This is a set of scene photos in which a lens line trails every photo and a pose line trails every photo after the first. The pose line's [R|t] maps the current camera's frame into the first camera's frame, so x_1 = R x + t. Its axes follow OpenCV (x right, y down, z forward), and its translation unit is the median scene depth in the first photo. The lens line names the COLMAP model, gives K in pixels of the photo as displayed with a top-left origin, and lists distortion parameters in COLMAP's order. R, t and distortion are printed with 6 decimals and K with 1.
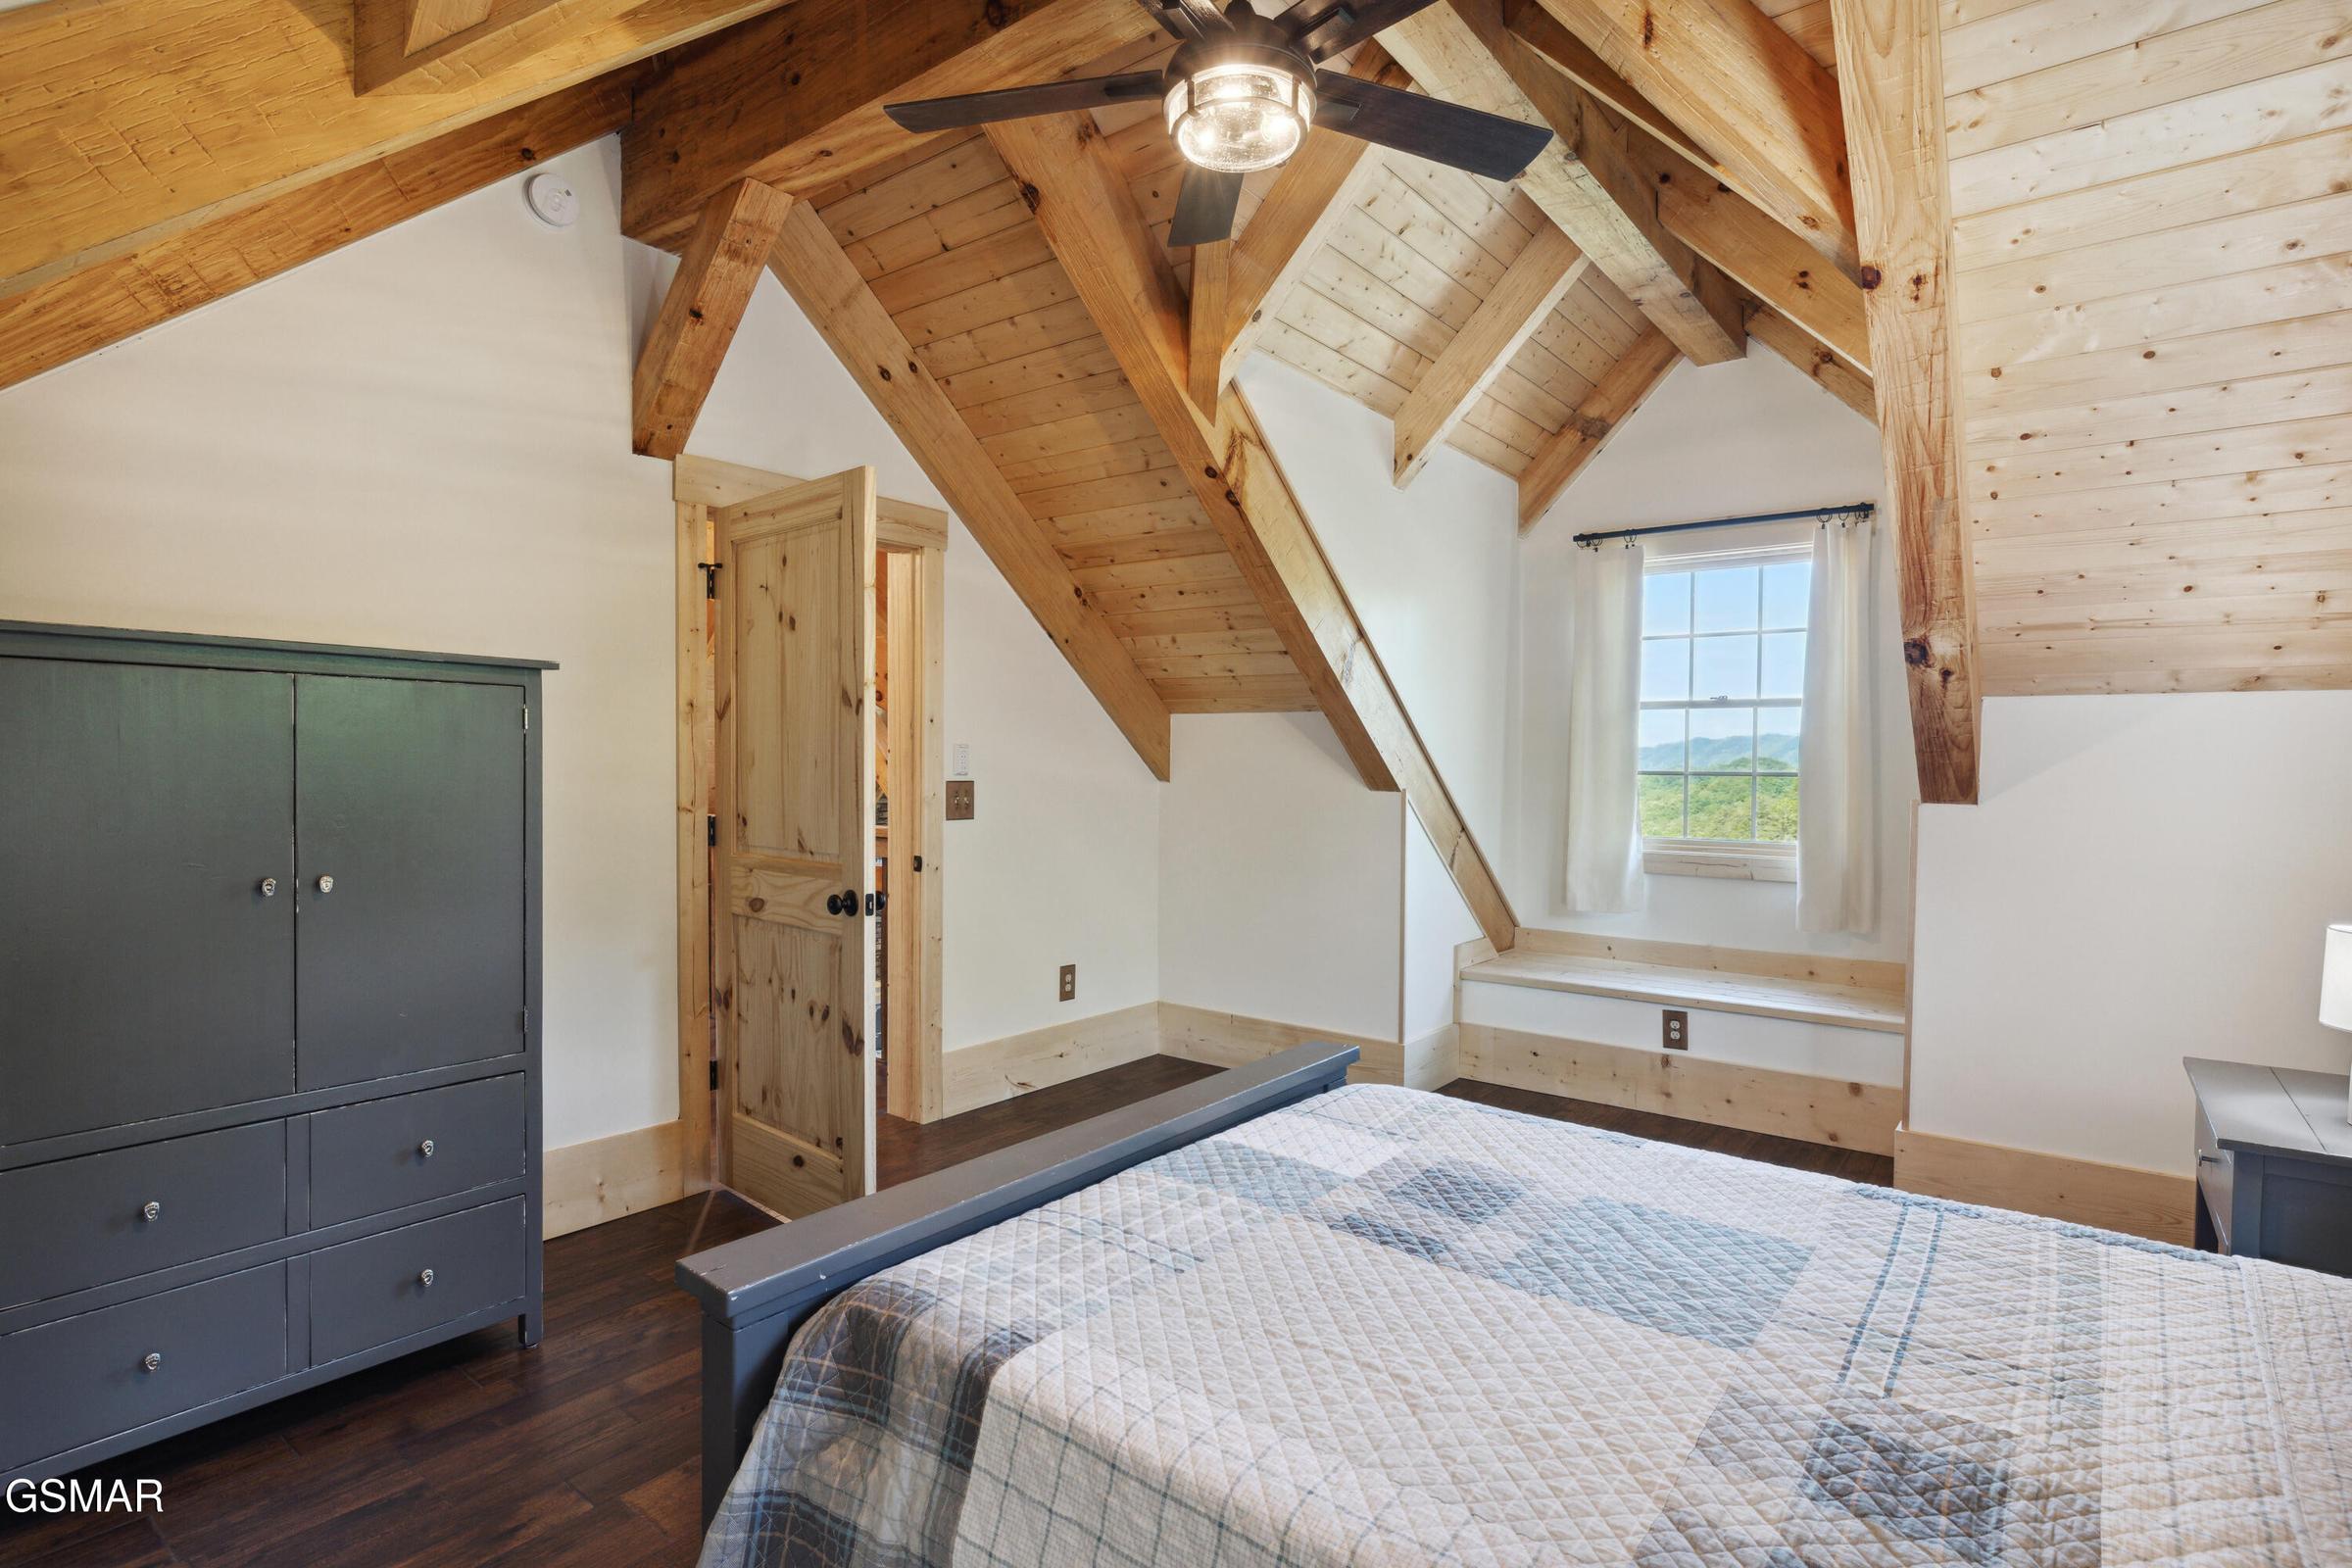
lens RADIAL K [[1126.2, 0, 1174.4], [0, 1126.2, 776.8], [0, 0, 1]] dist [-0.000751, -0.000300]
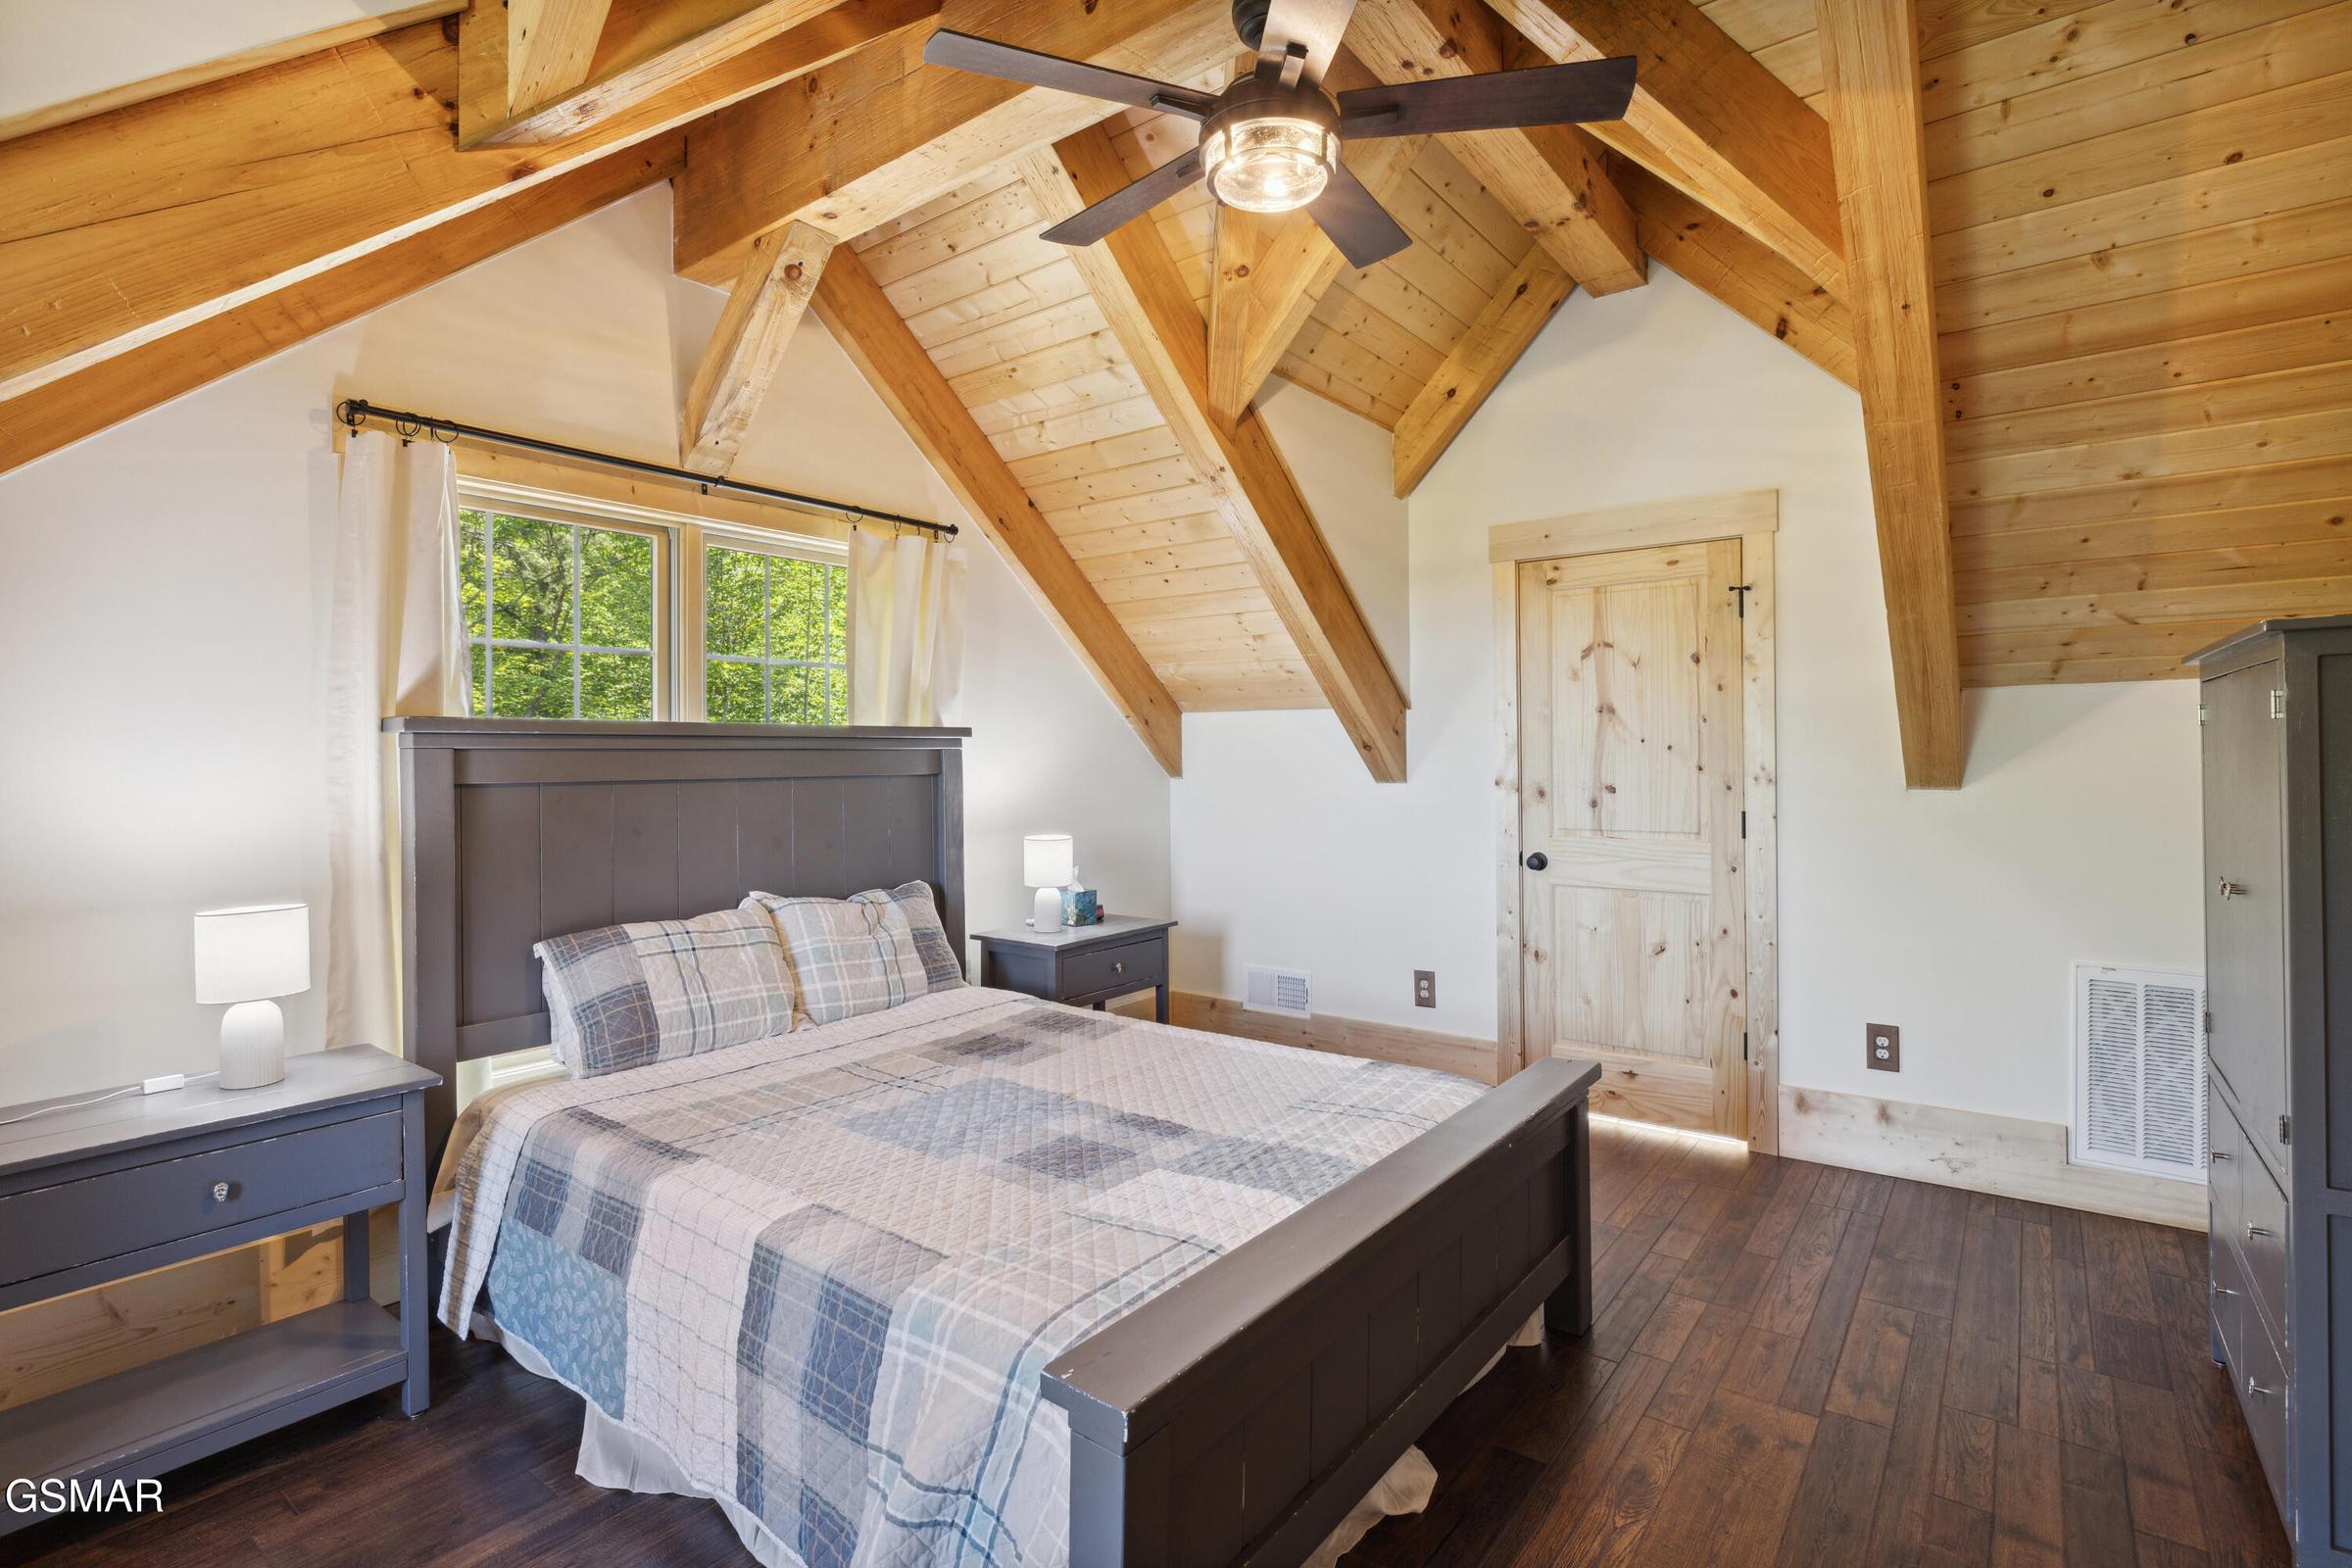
lens RADIAL K [[1126.2, 0, 1176.7], [0, 1126.2, 769.3], [0, 0, 1]] dist [-0.000751, -0.000300]
pose [[-0.999921, -0.000835, -0.012529, 0.167377], [-0.001135, 0.999712, 0.023952, -0.033100], [0.012505, 0.023964, -0.999635, 2.190861]]
